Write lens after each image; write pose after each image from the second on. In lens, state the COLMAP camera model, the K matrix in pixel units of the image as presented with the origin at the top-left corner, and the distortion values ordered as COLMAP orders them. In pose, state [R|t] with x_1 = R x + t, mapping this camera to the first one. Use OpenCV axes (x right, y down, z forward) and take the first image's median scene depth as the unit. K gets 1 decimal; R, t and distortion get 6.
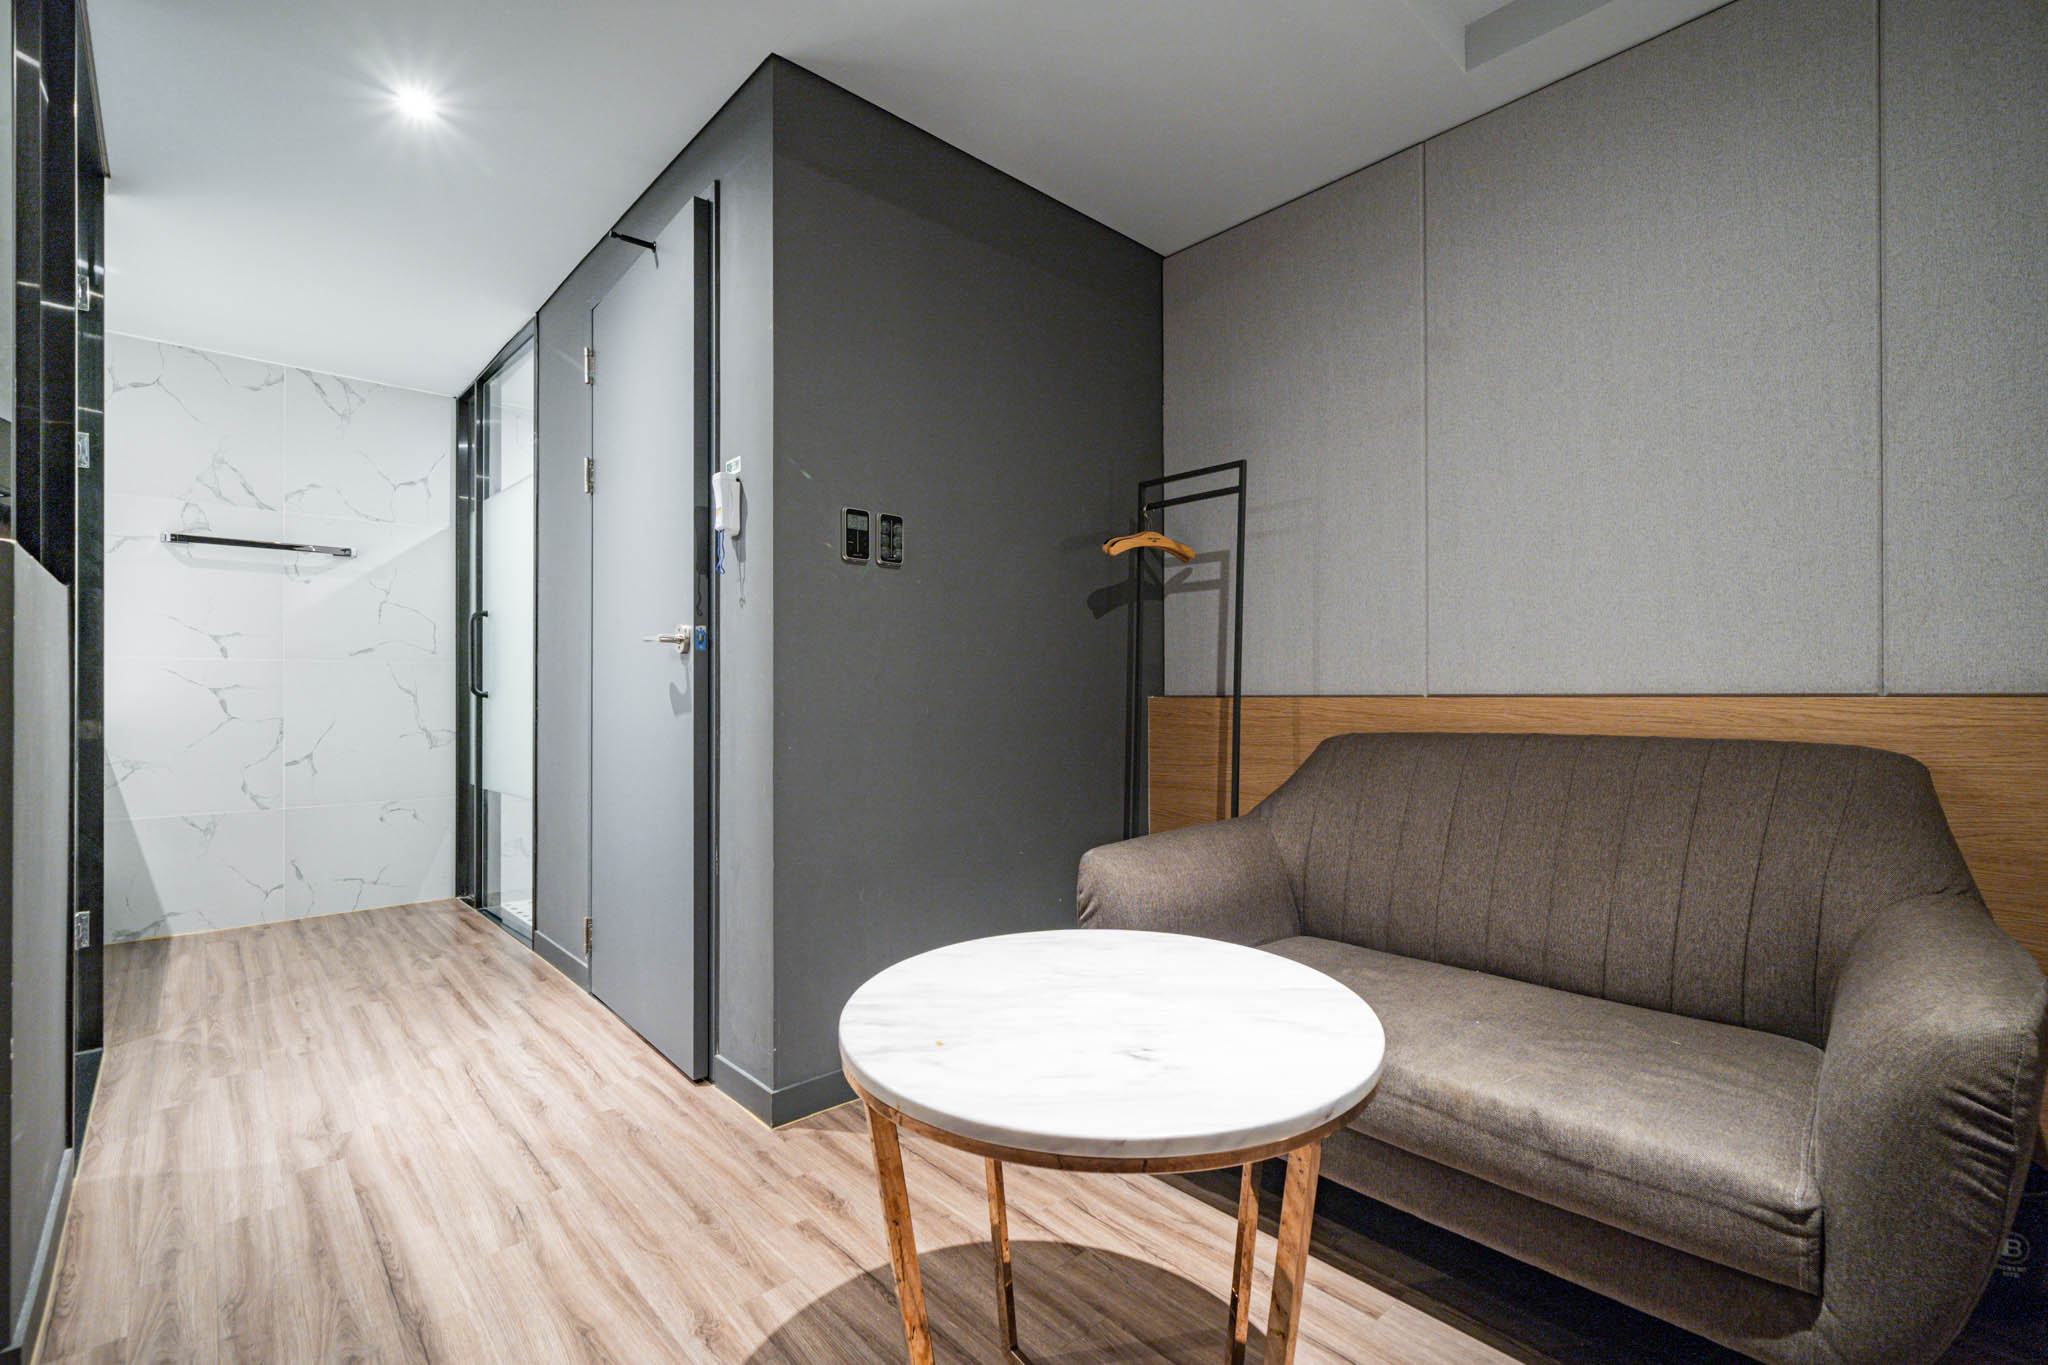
lens RADIAL K [[927.9, 0, 1127.0], [0, 927.9, 691.5], [0, 0, 1]] dist [-0.002346, -0.000535]
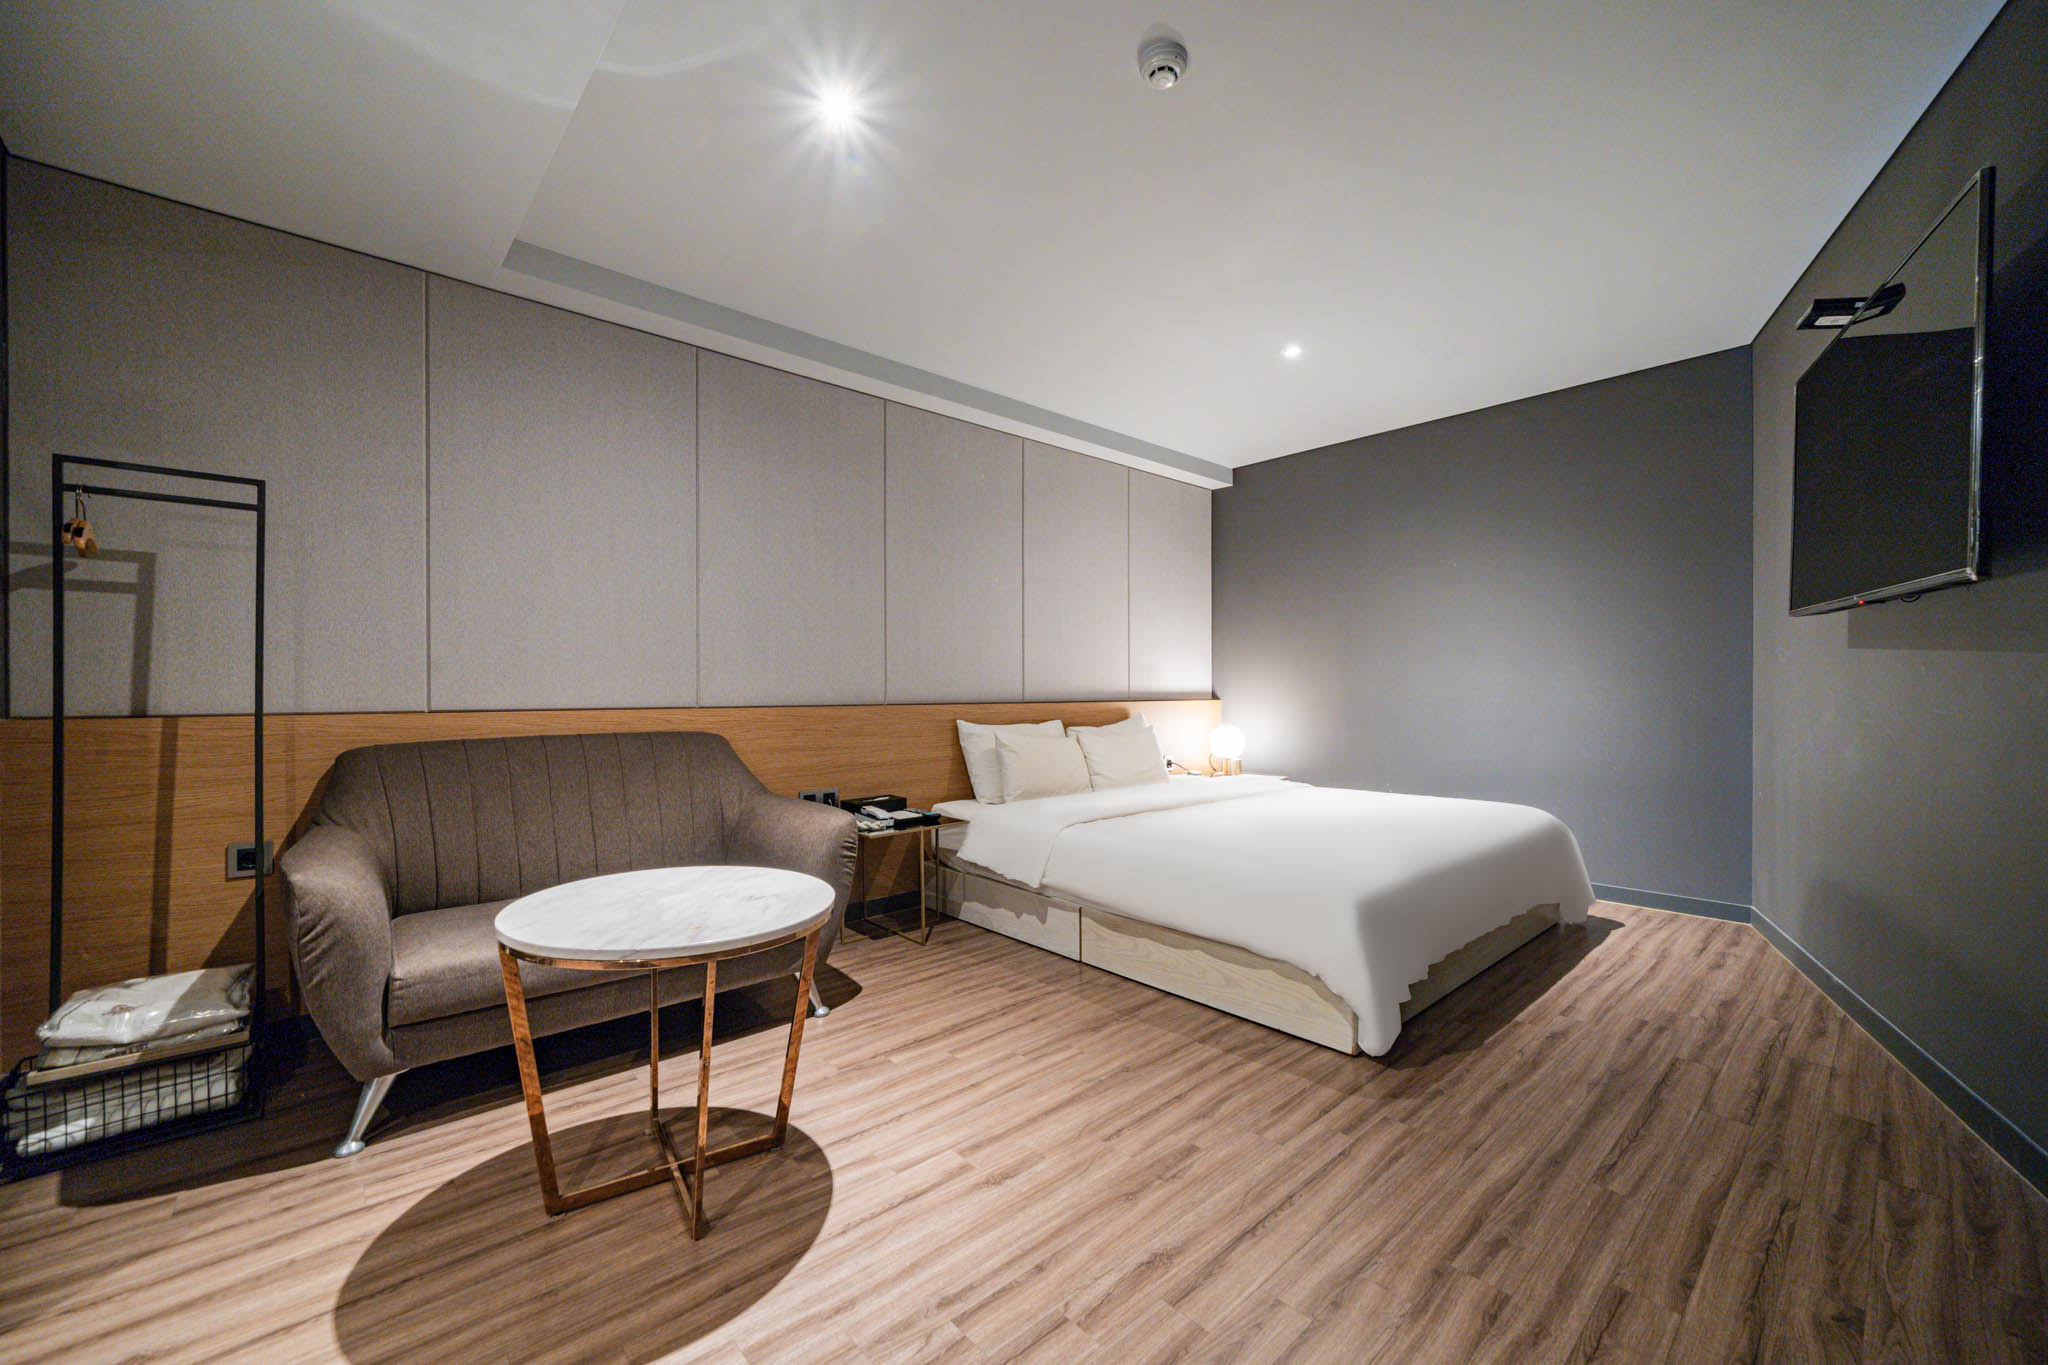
lens RADIAL K [[828.7, 0, 986.6], [0, 828.7, 688.2], [0, 0, 1]] dist [0.000612, 0.000209]
pose [[0.060427, 0.005421, 0.998158, -0.725083], [-0.003325, 0.999981, -0.005229, -0.022611], [-0.998167, -0.003003, 0.060444, 0.164011]]
